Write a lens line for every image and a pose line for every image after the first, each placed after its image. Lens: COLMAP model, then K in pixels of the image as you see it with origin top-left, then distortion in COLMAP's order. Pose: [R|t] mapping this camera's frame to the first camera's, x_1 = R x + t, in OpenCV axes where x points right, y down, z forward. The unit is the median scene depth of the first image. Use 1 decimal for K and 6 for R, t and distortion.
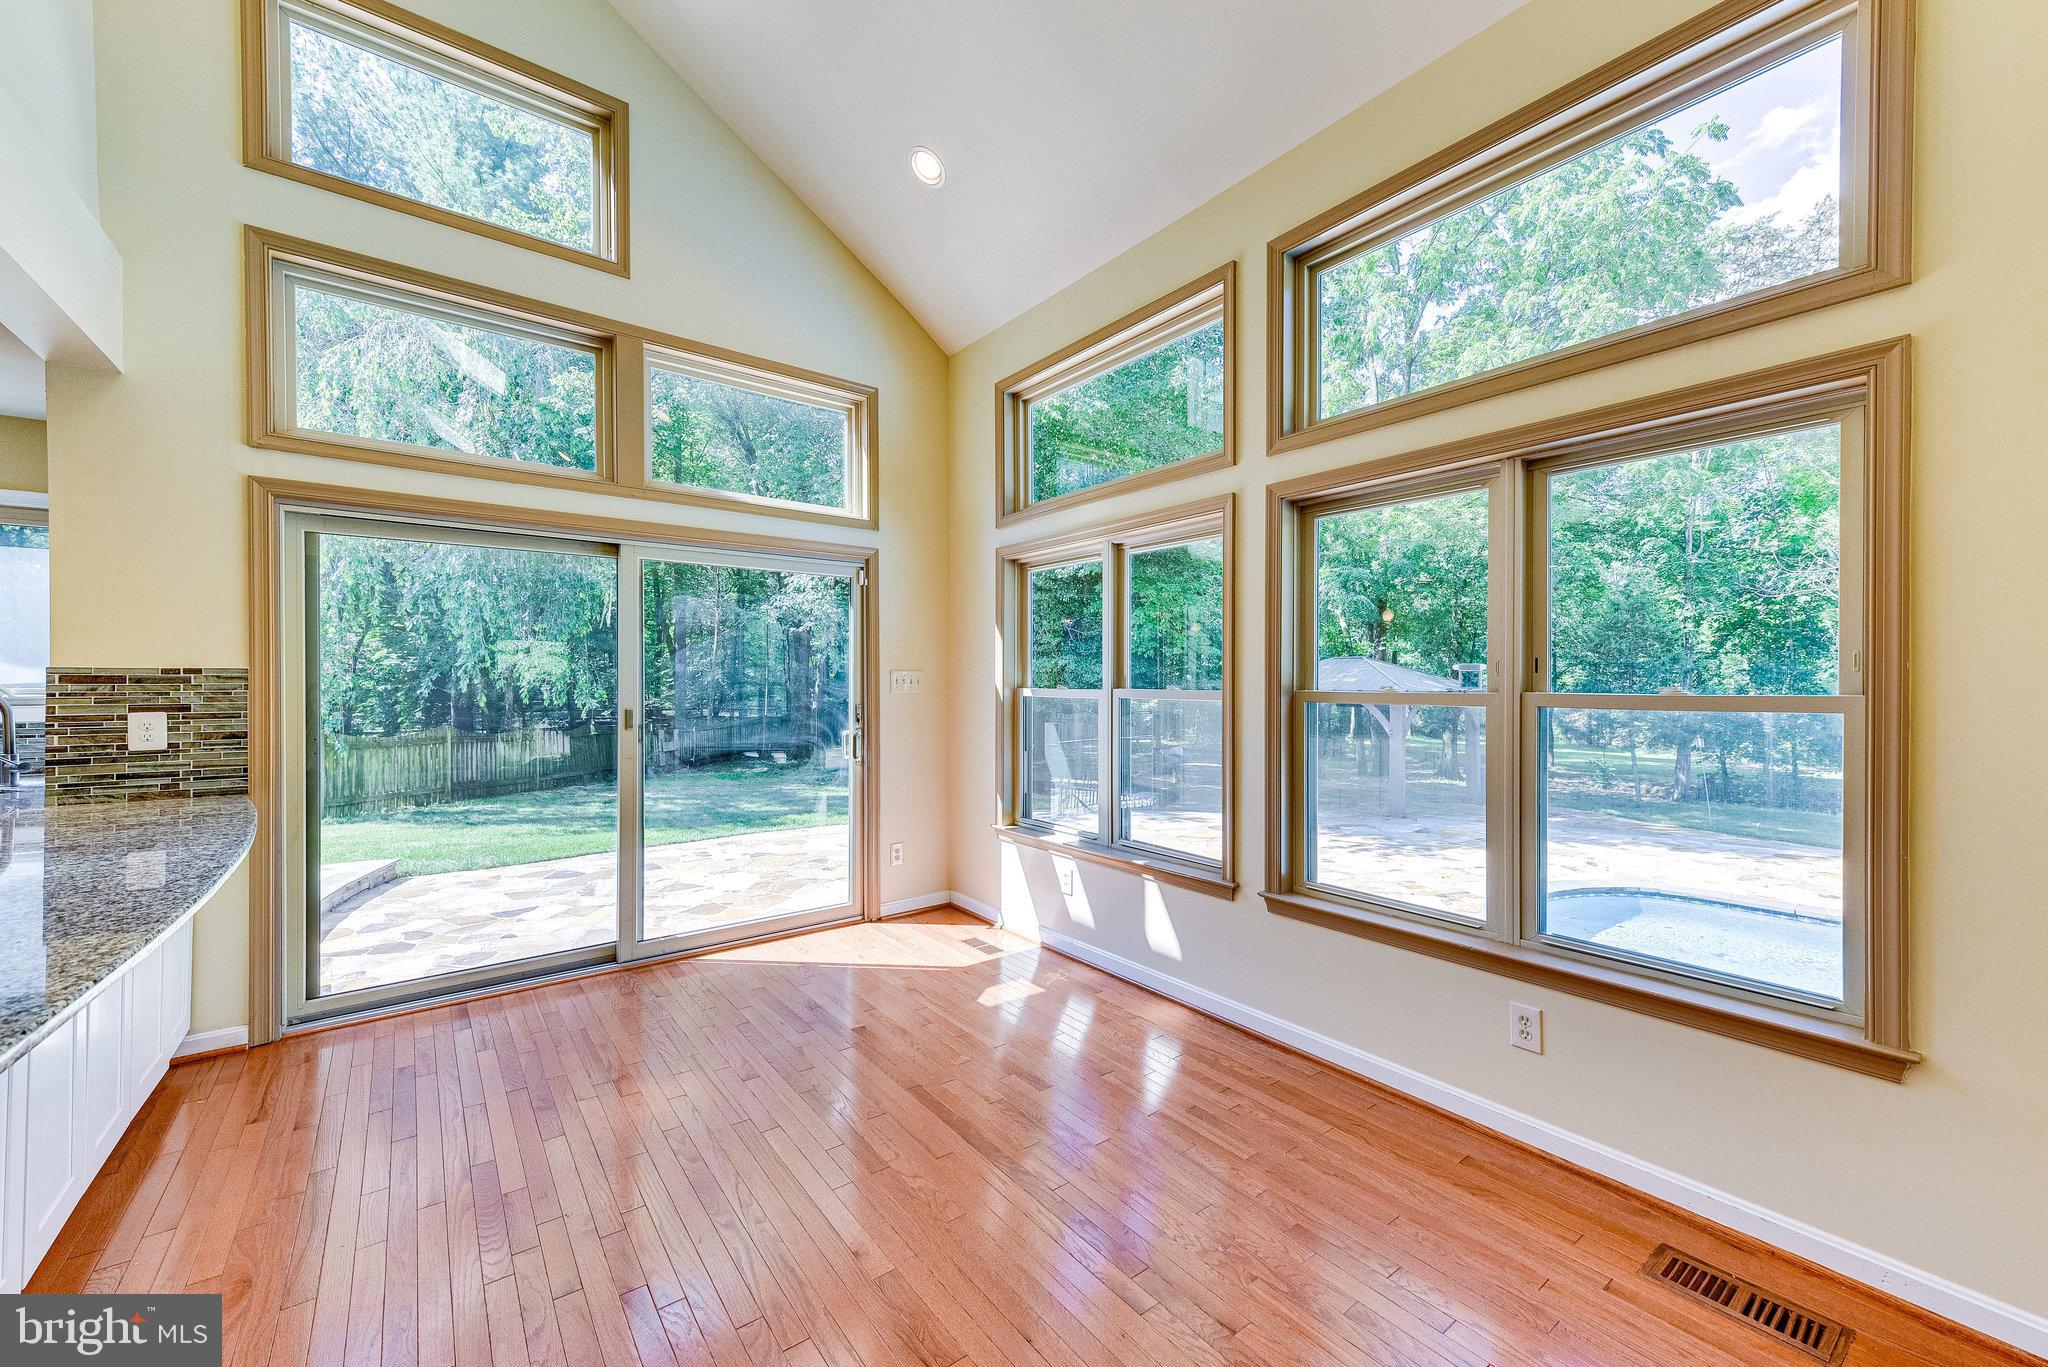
lens RADIAL K [[800.0, 0, 1024.0], [0, 800.0, 683.5], [0, 0, 1]] dist [0.016972, -0.006035]
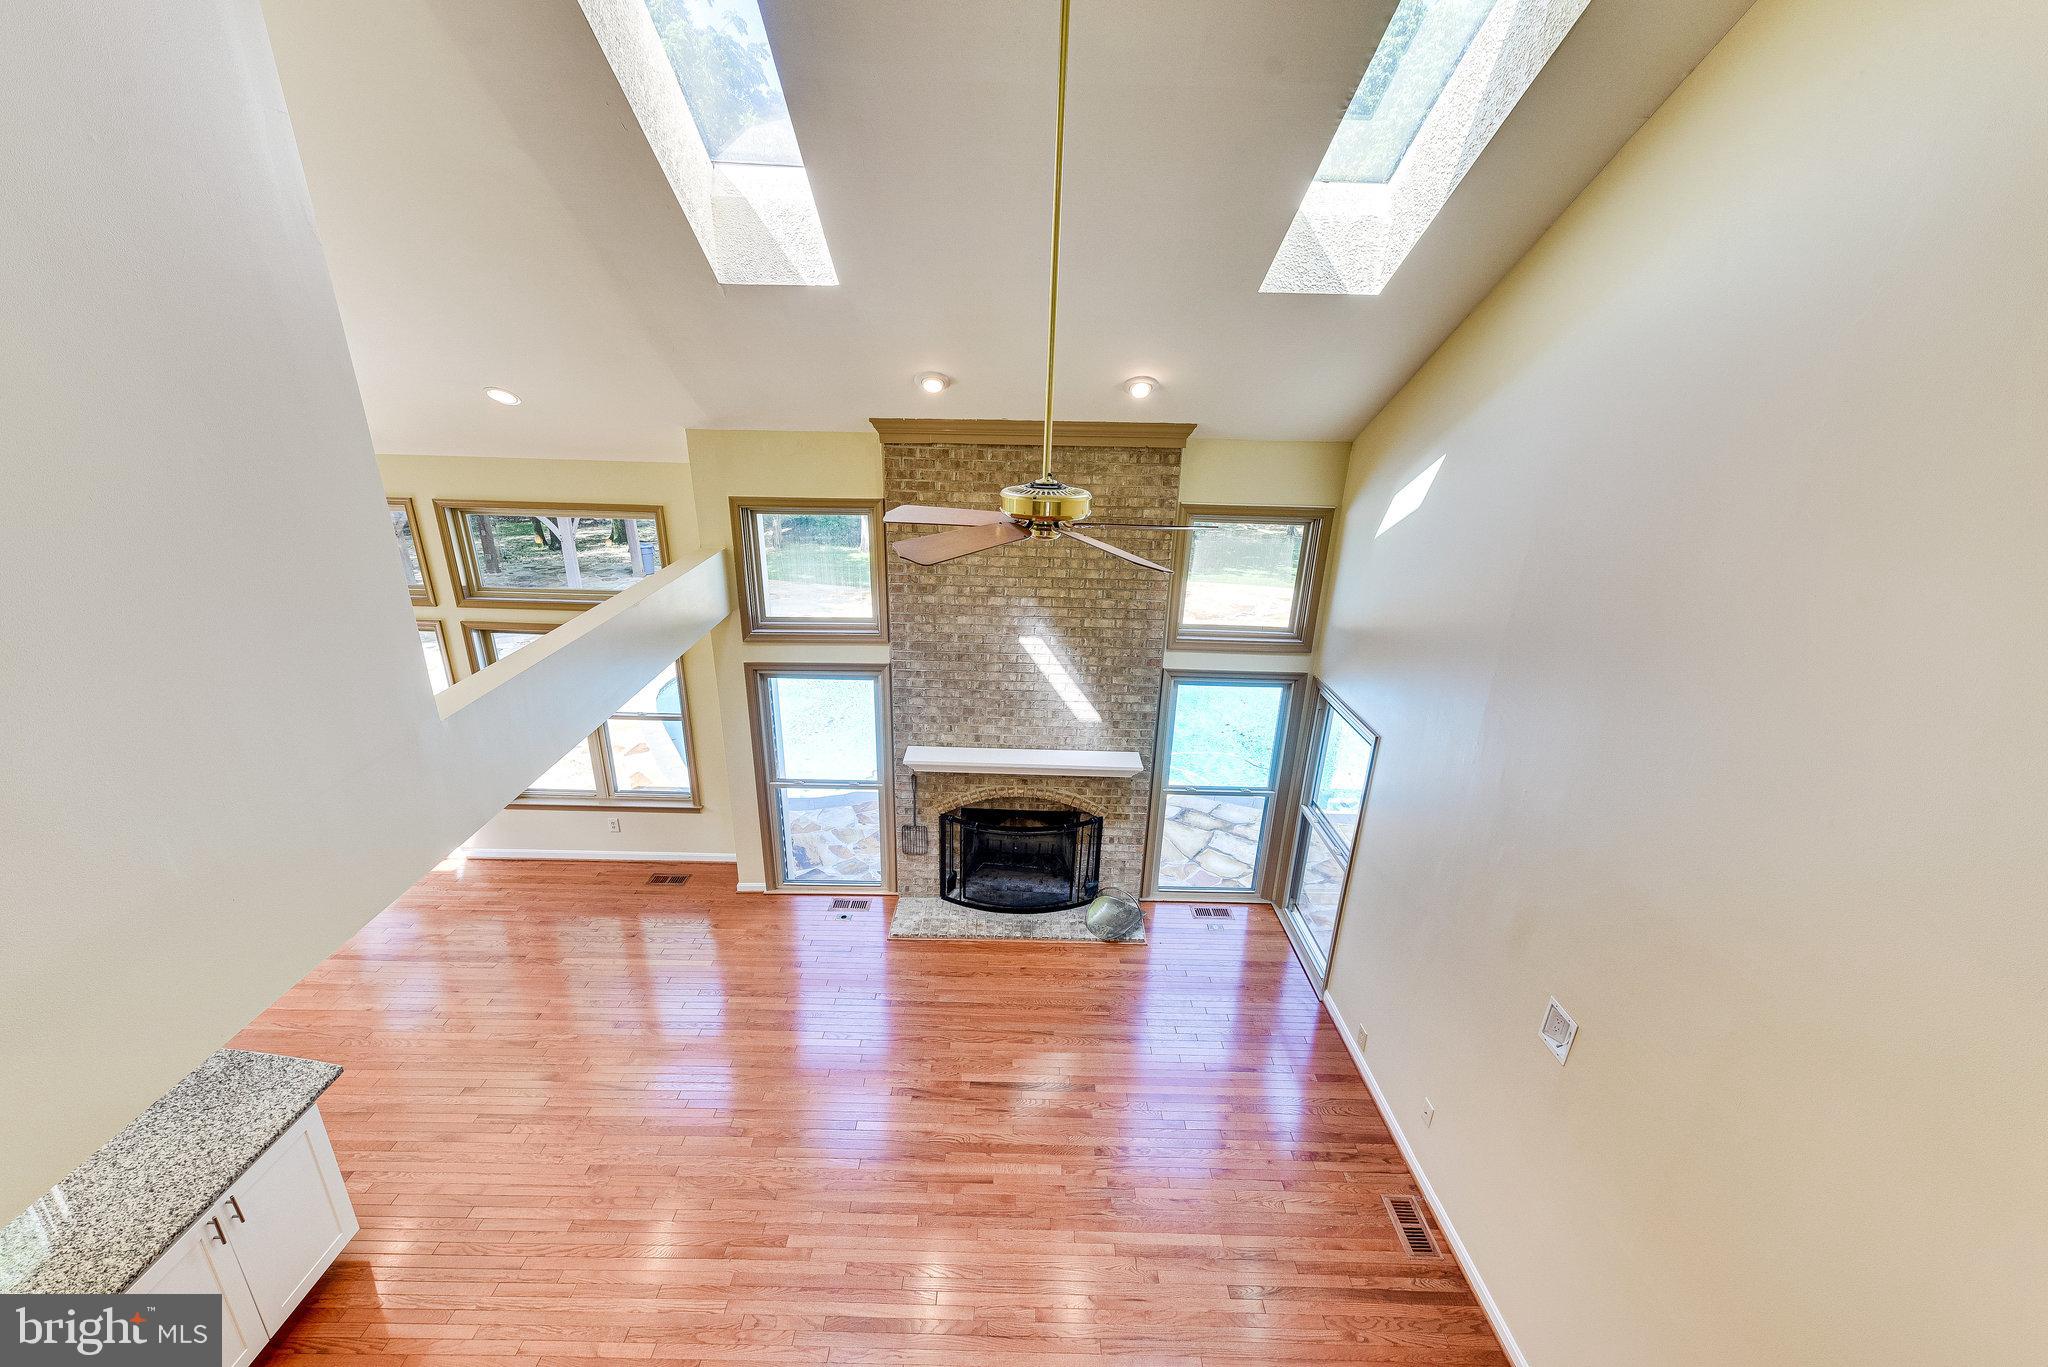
lens RADIAL K [[800.0, 0, 1024.0], [0, 800.0, 683.5], [0, 0, 1]] dist [0.016972, -0.006035]
pose [[0.601271, -0.261420, 0.755072, -0.368267], [-0.020365, 0.939646, 0.341541, -0.732466], [-0.798786, -0.220736, 0.559658, -1.150836]]
